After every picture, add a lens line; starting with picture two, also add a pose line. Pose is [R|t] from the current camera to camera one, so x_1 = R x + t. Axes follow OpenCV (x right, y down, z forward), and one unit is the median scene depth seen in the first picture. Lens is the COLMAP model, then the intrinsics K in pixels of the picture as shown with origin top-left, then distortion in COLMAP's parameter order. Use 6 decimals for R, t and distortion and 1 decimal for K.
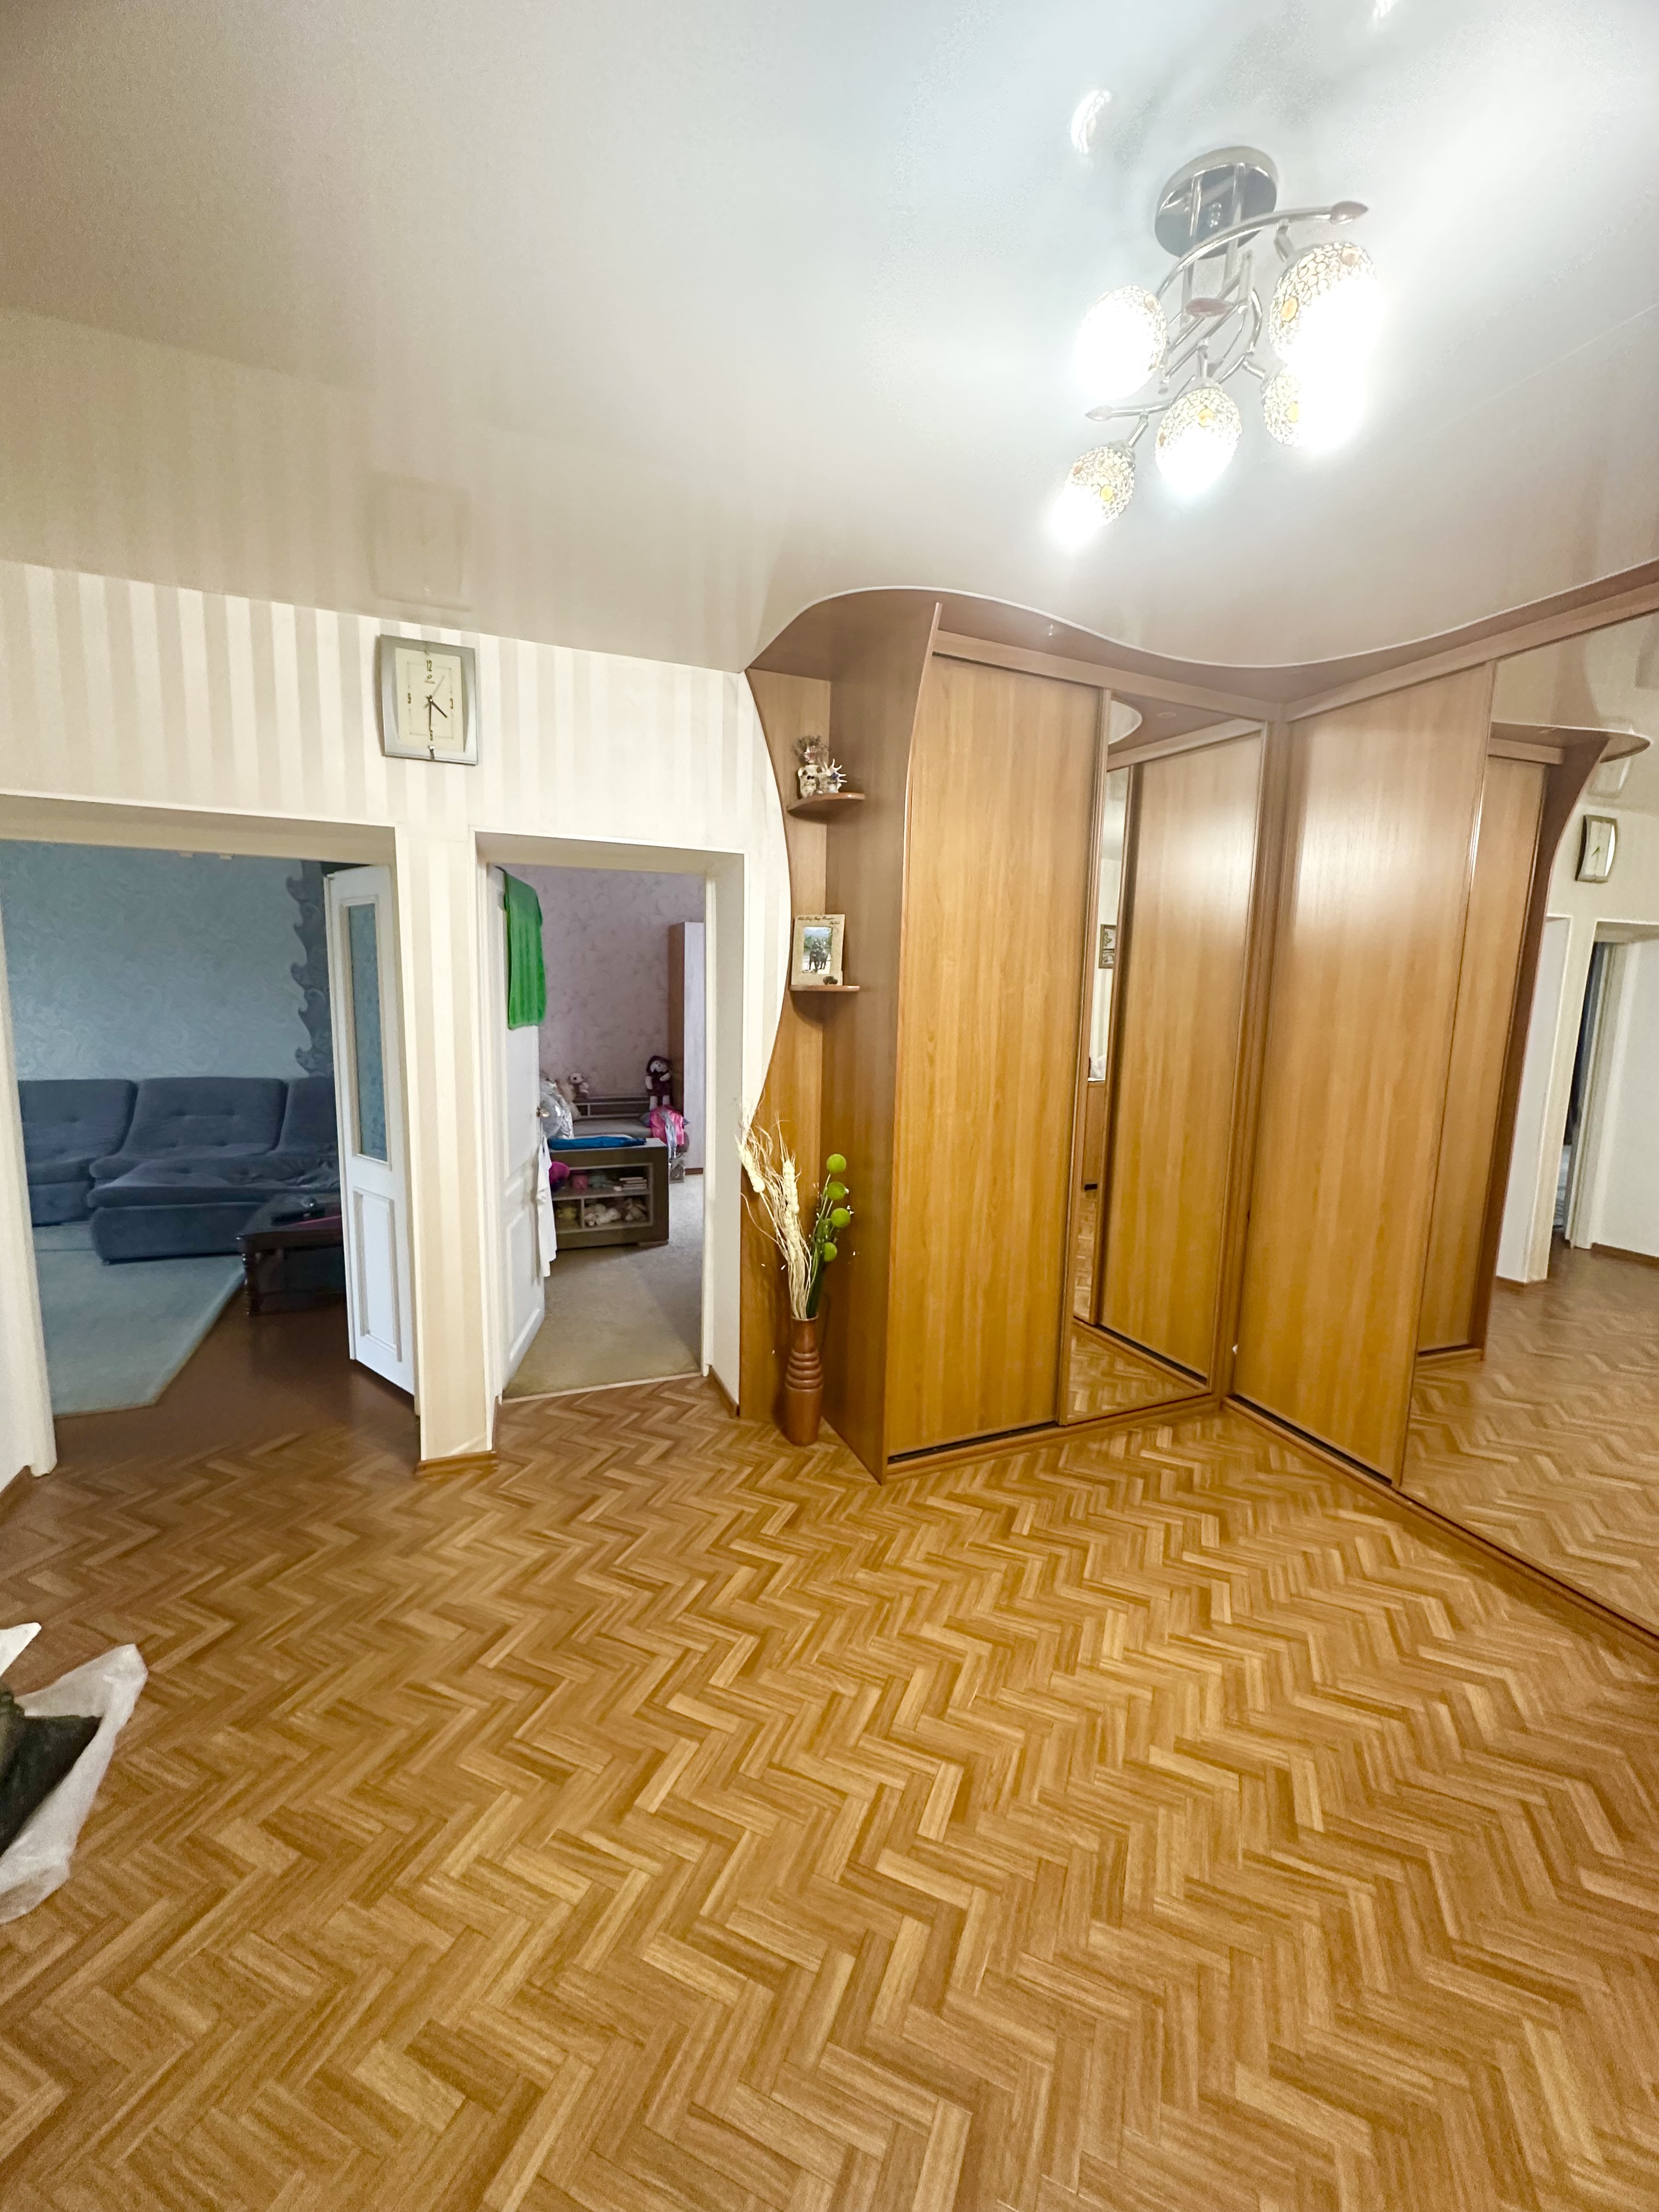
lens RADIAL K [[882.0, 0, 830.5], [0, 882.0, 1104.7], [0, 0, 1]] dist [-0.003781, 0.000873]
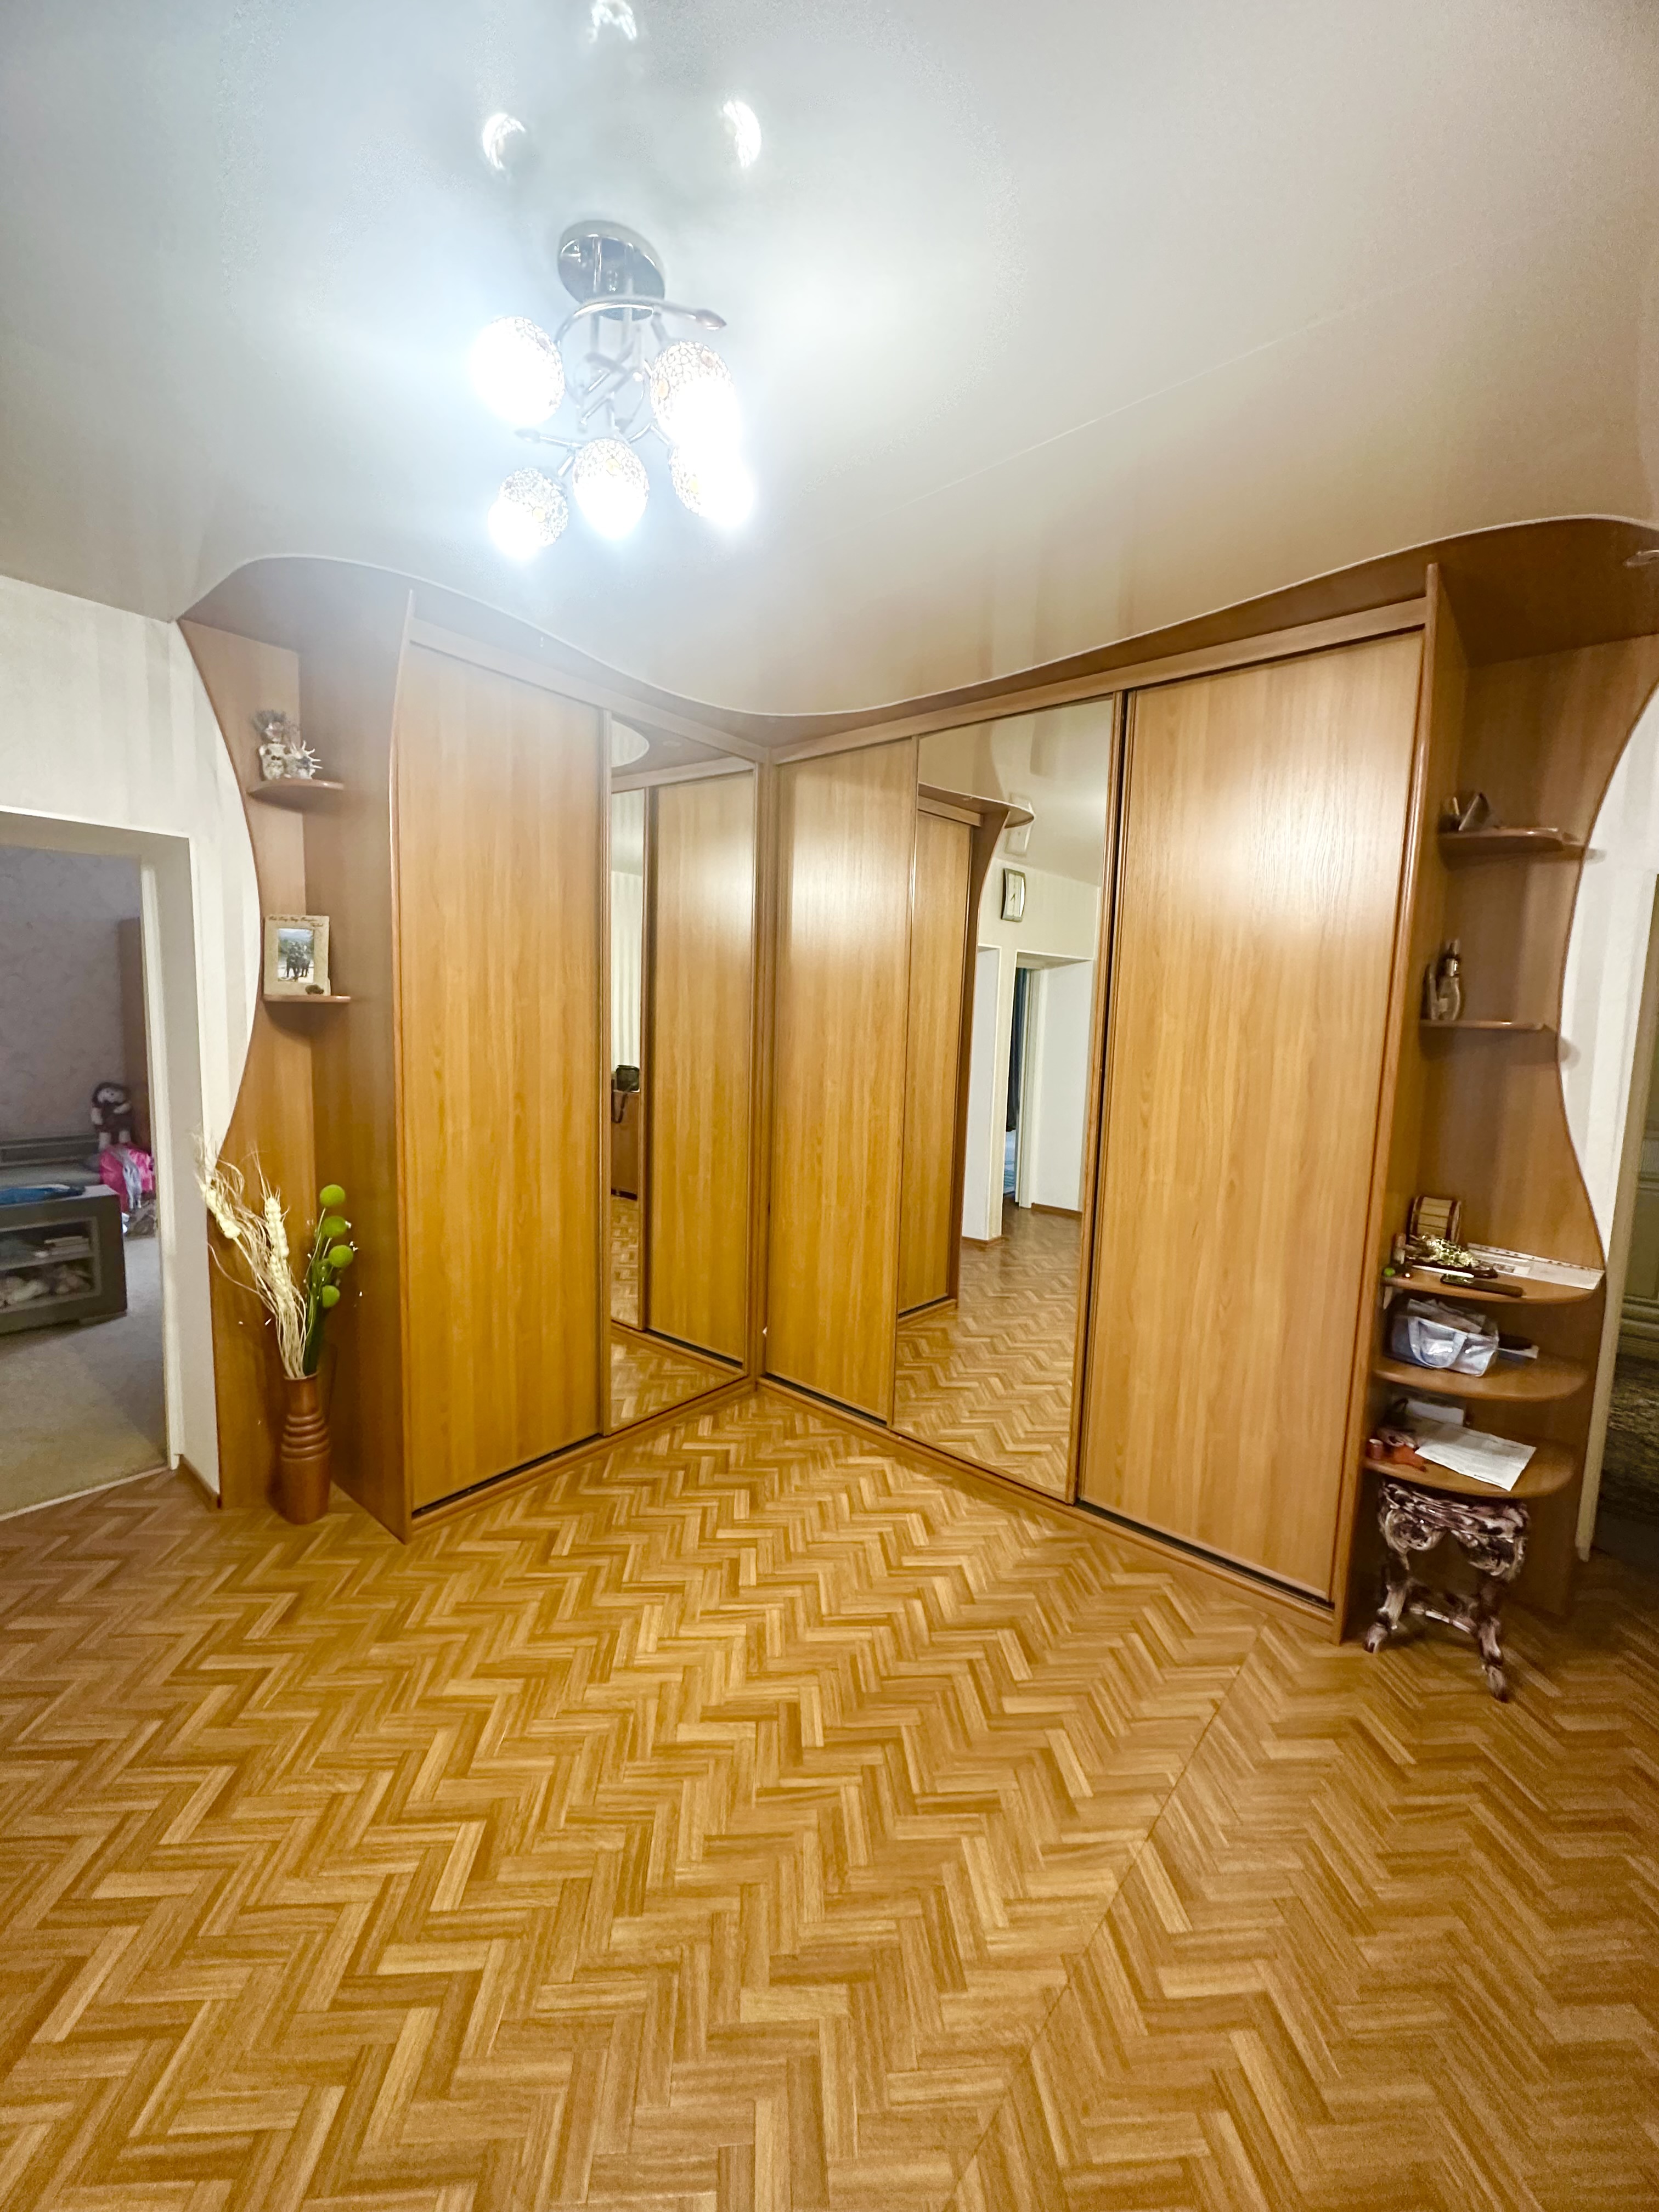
lens RADIAL K [[882.0, 0, 830.1], [0, 882.0, 1104.6], [0, 0, 1]] dist [-0.003781, 0.000873]
pose [[0.888412, -0.045764, 0.456761, 0.057865], [0.052814, 0.998601, -0.002672, 0.004668], [-0.455999, 0.026497, 0.889586, -0.022134]]
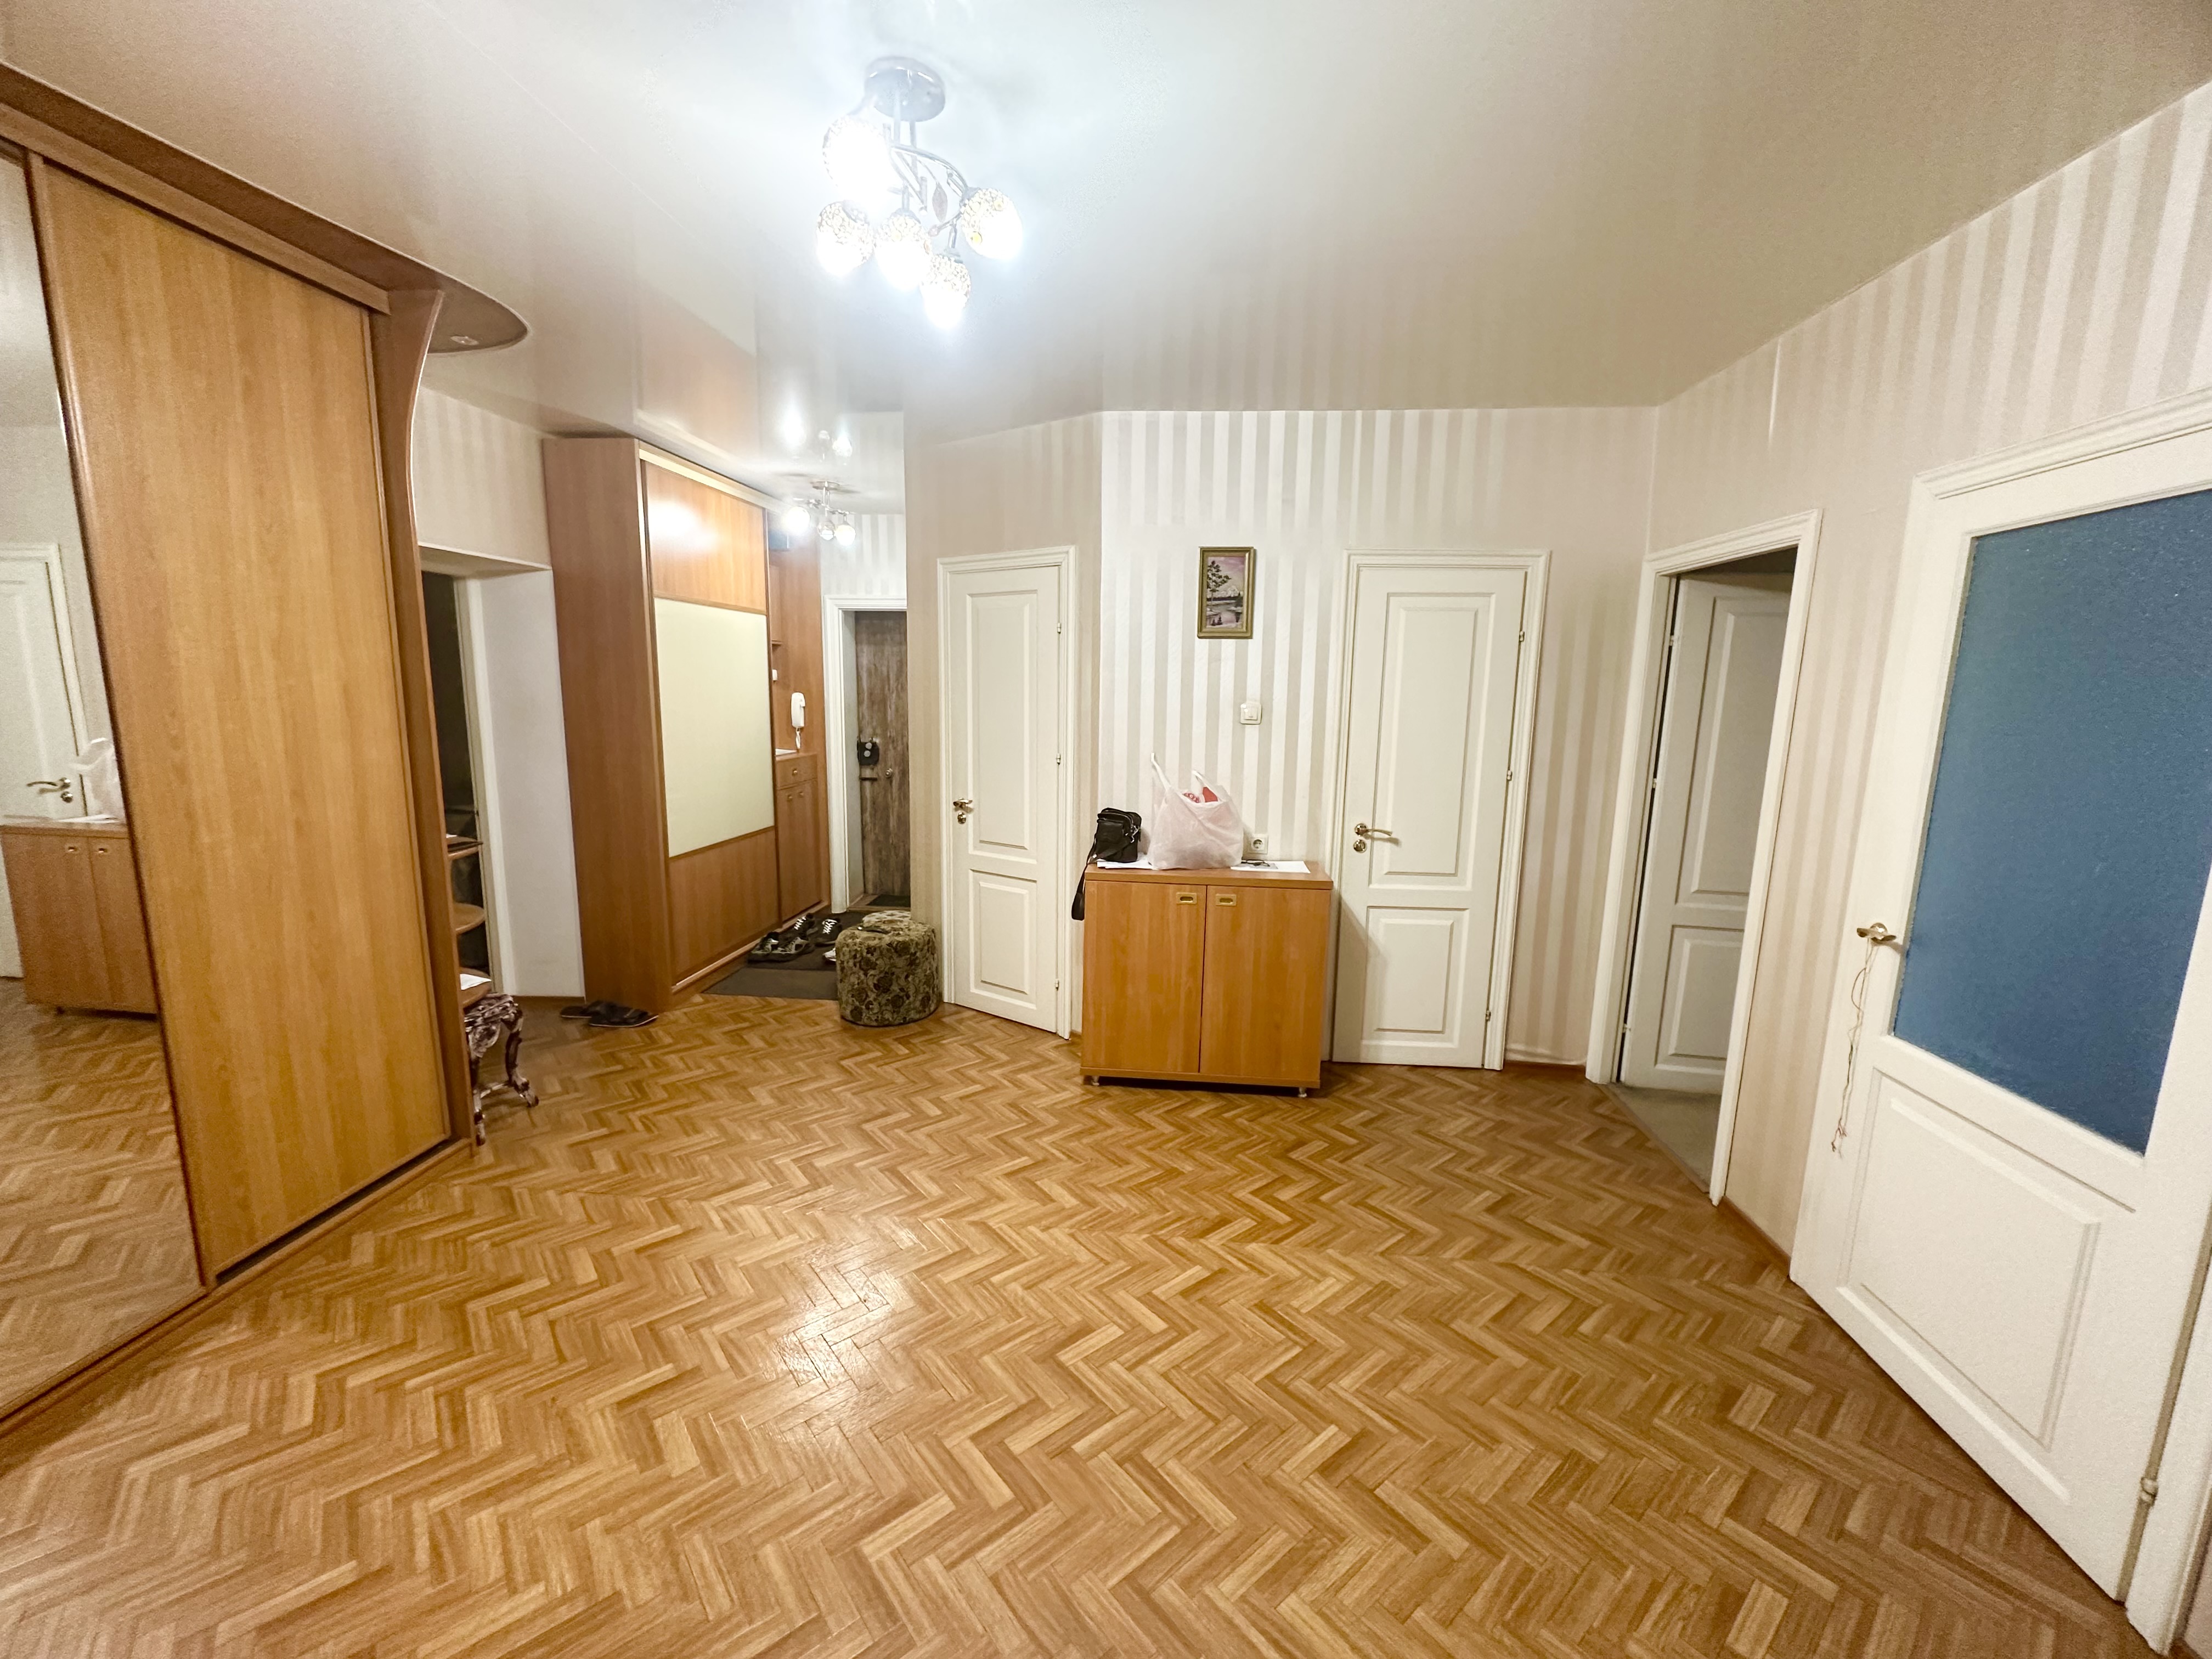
lens RADIAL K [[882.0, 0, 1110.0], [0, 882.0, 819.0], [0, 0, 1]] dist [-0.003781, 0.000873]
pose [[-0.886045, -0.108210, 0.450793, -0.270258], [0.022213, 0.961351, 0.274427, -0.119944], [-0.463066, 0.253168, -0.849397, 1.010893]]
